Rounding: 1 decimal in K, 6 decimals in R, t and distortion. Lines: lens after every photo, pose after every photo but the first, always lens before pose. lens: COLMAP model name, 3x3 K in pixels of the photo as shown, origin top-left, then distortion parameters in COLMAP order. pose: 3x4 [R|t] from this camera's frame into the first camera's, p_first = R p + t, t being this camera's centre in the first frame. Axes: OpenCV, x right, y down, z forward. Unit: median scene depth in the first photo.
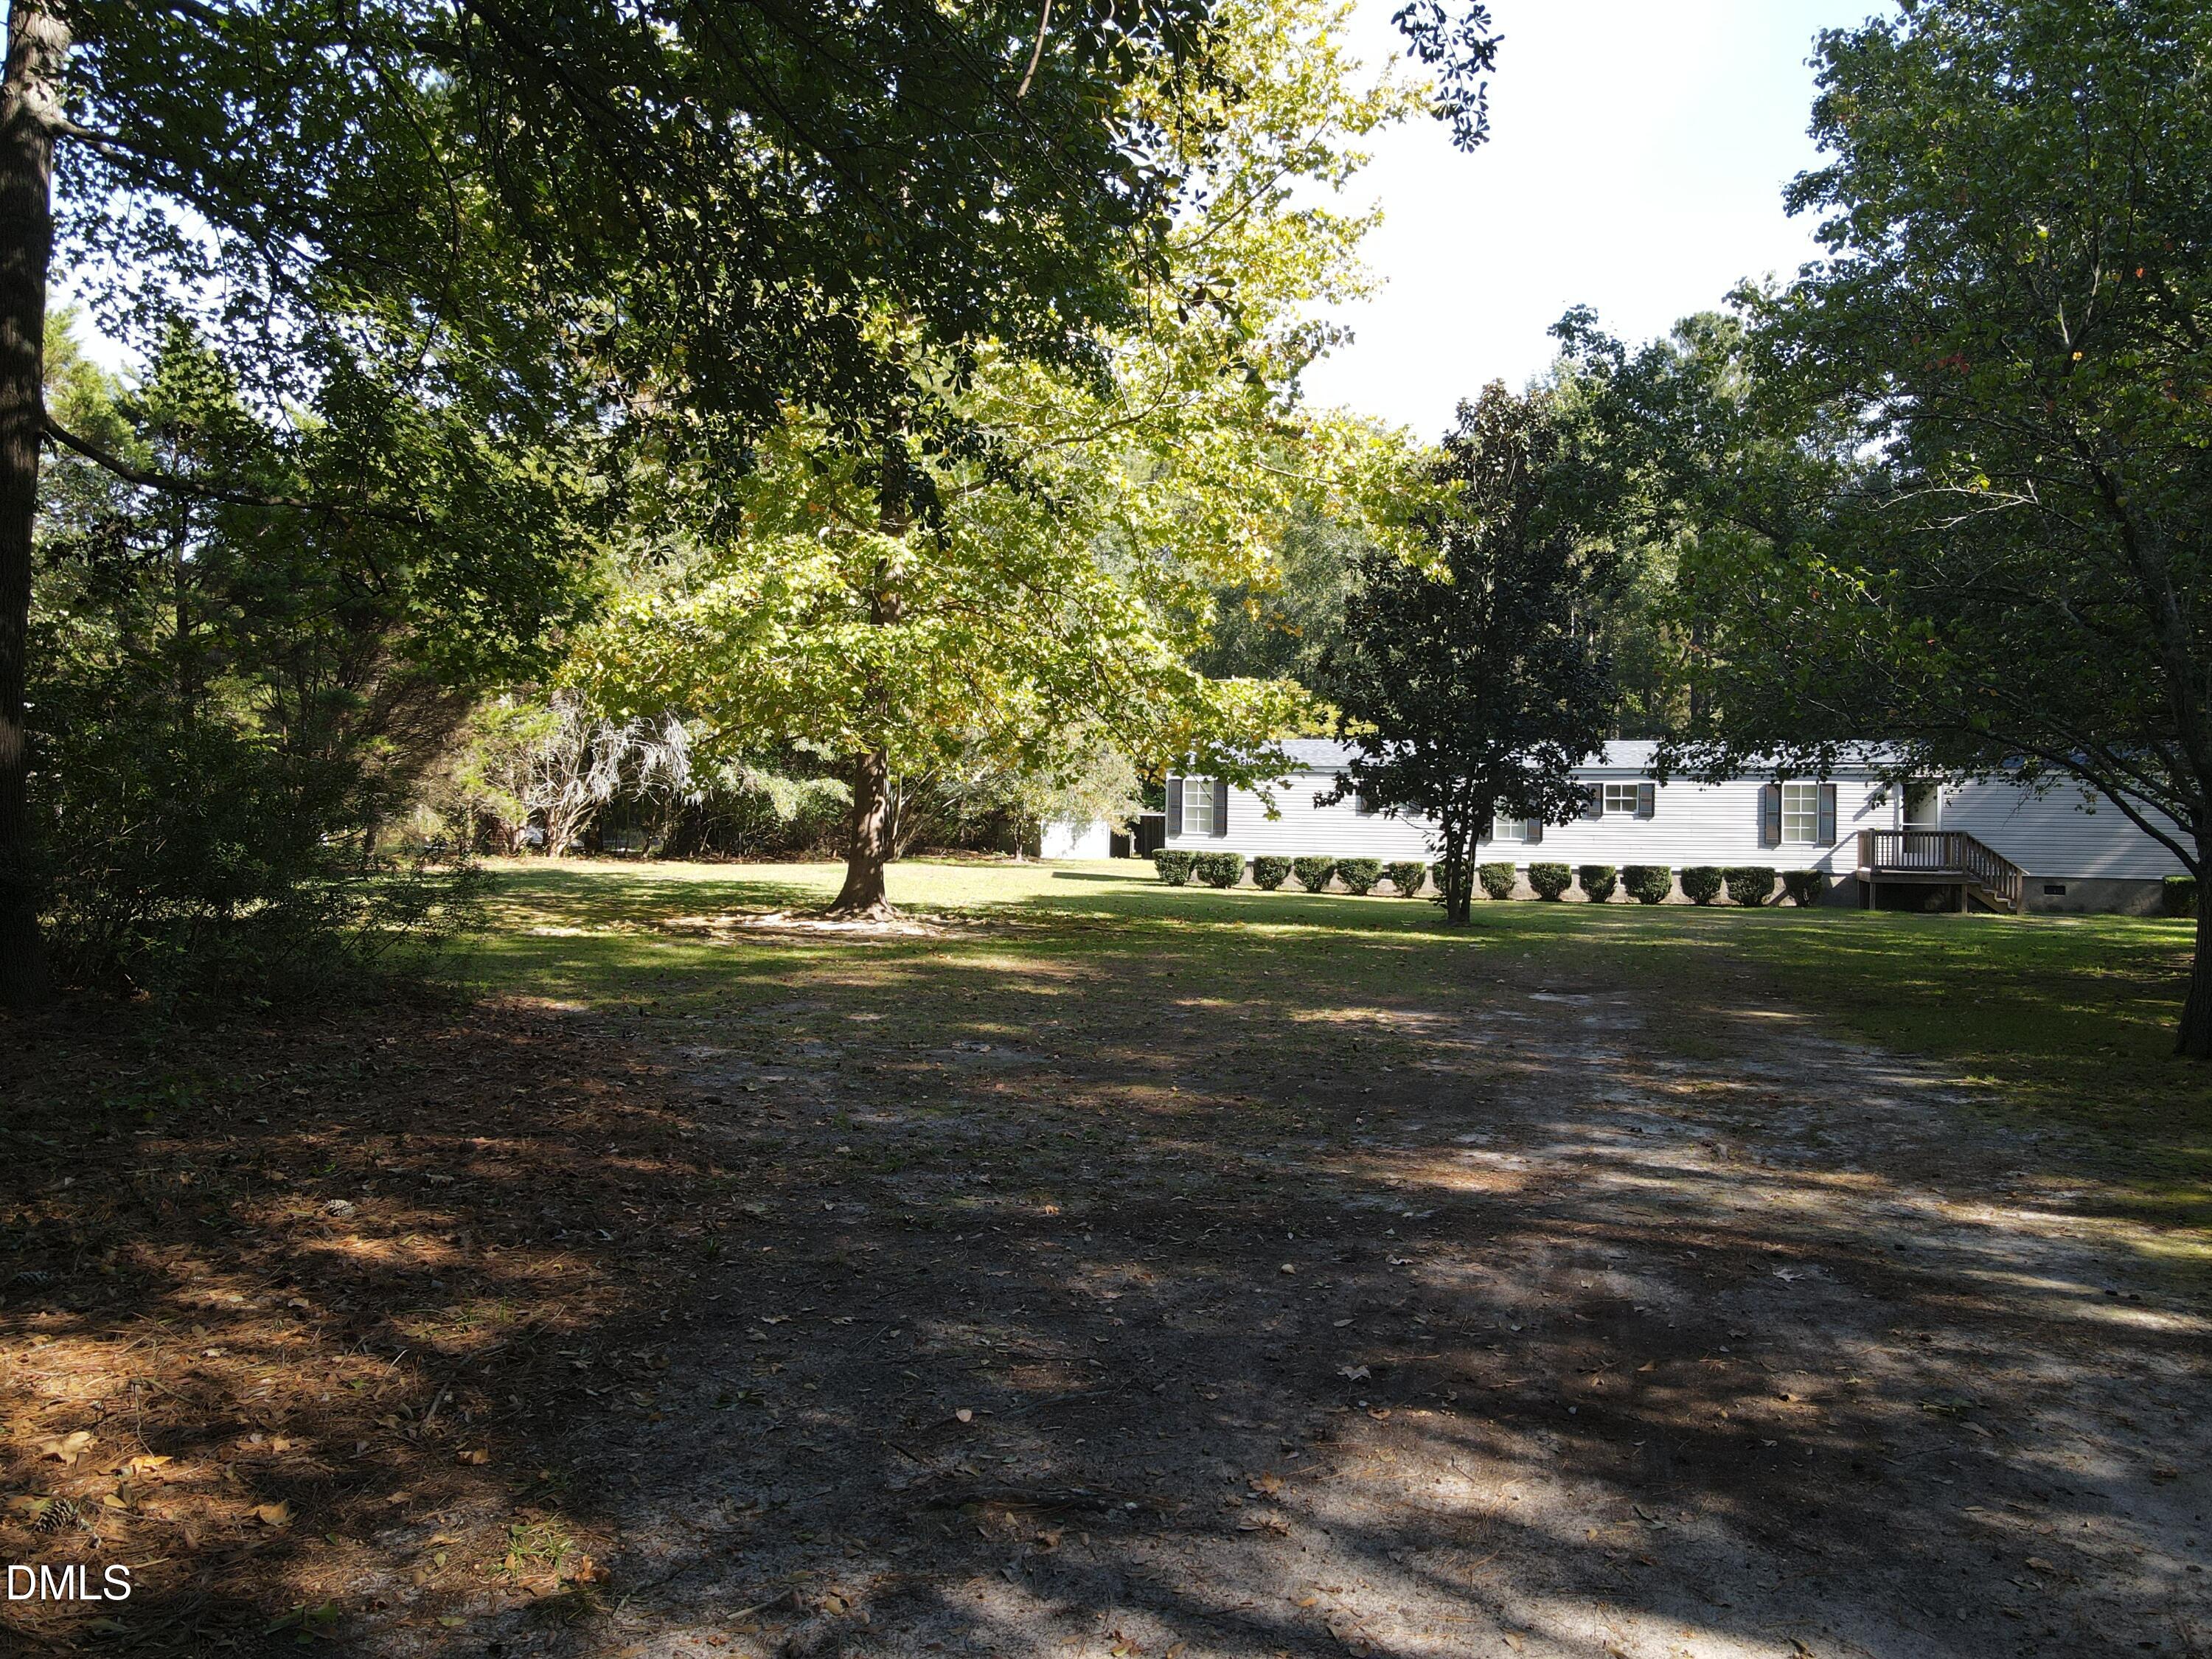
lens RADIAL K [[1642.0, 0, 1131.7], [0, 1642.0, 819.2], [0, 0, 1]] dist [0.012748, 0.001910]
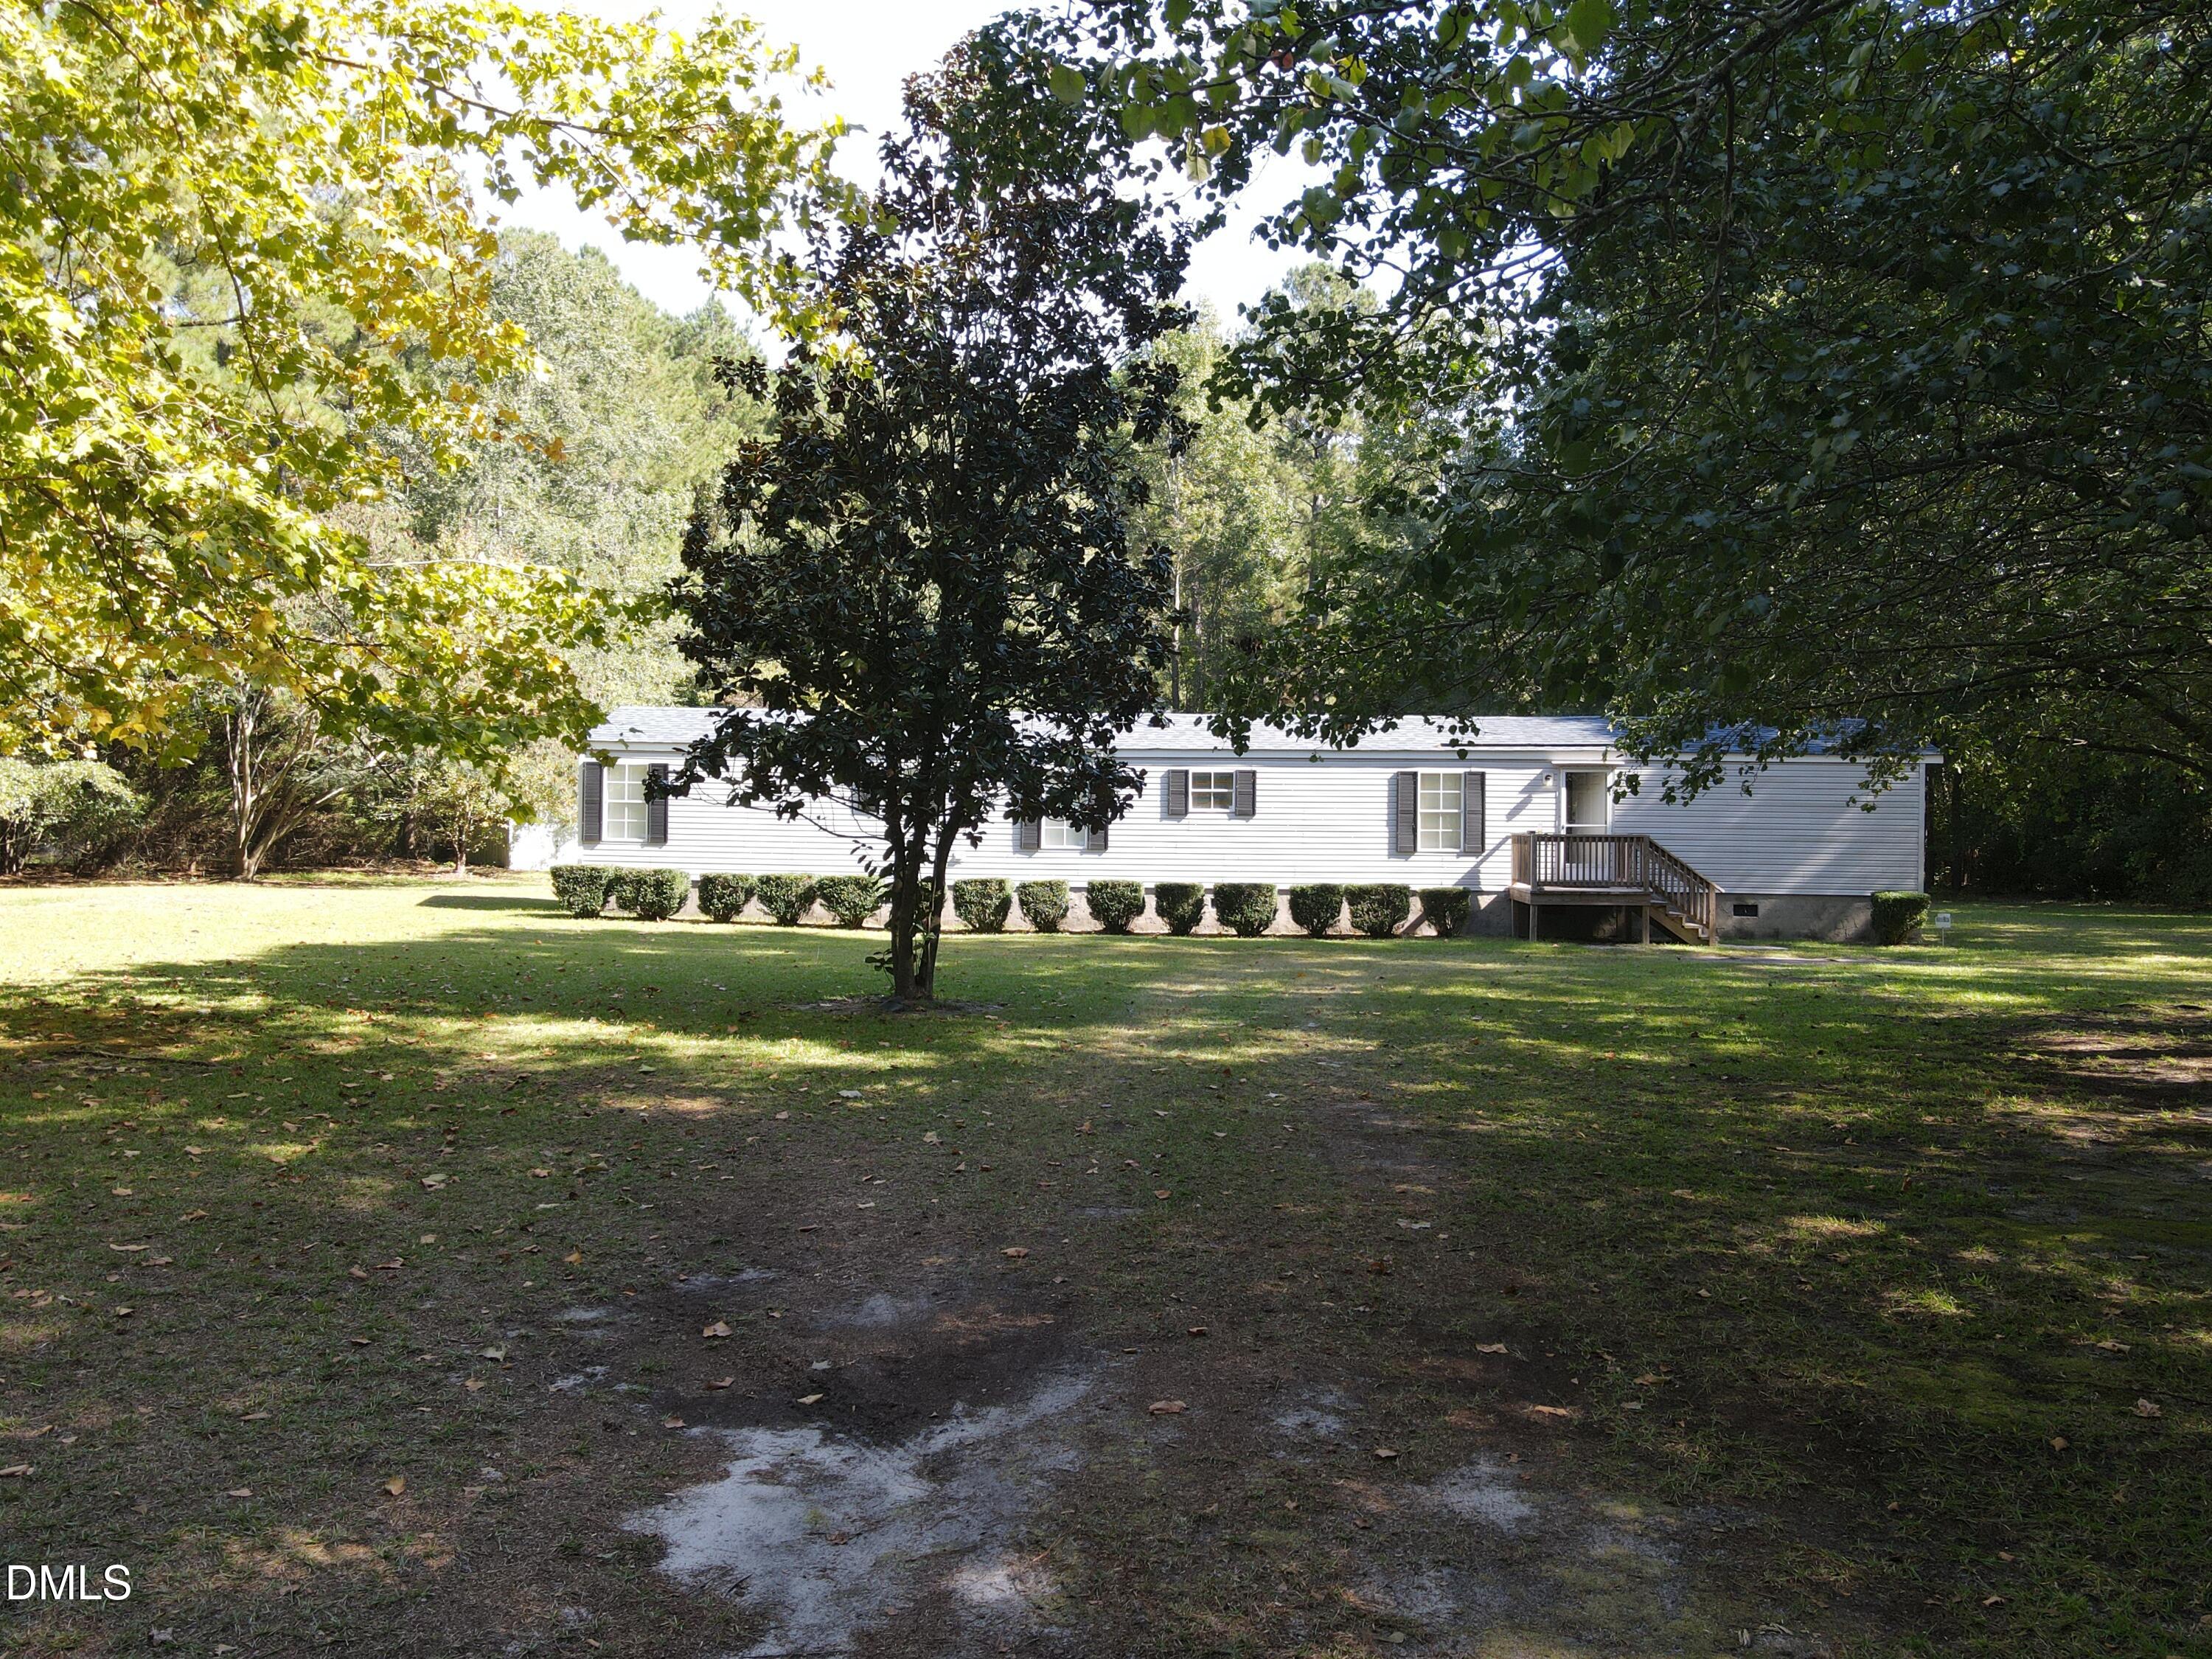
lens RADIAL K [[1642.0, 0, 1151.6], [0, 1642.0, 788.8], [0, 0, 1]] dist [0.012748, 0.001910]
pose [[0.973137, 0.003553, 0.230201, 0.105883], [0.000806, 0.999822, -0.018839, 0.000128], [-0.230227, 0.018519, 0.972961, 0.301624]]
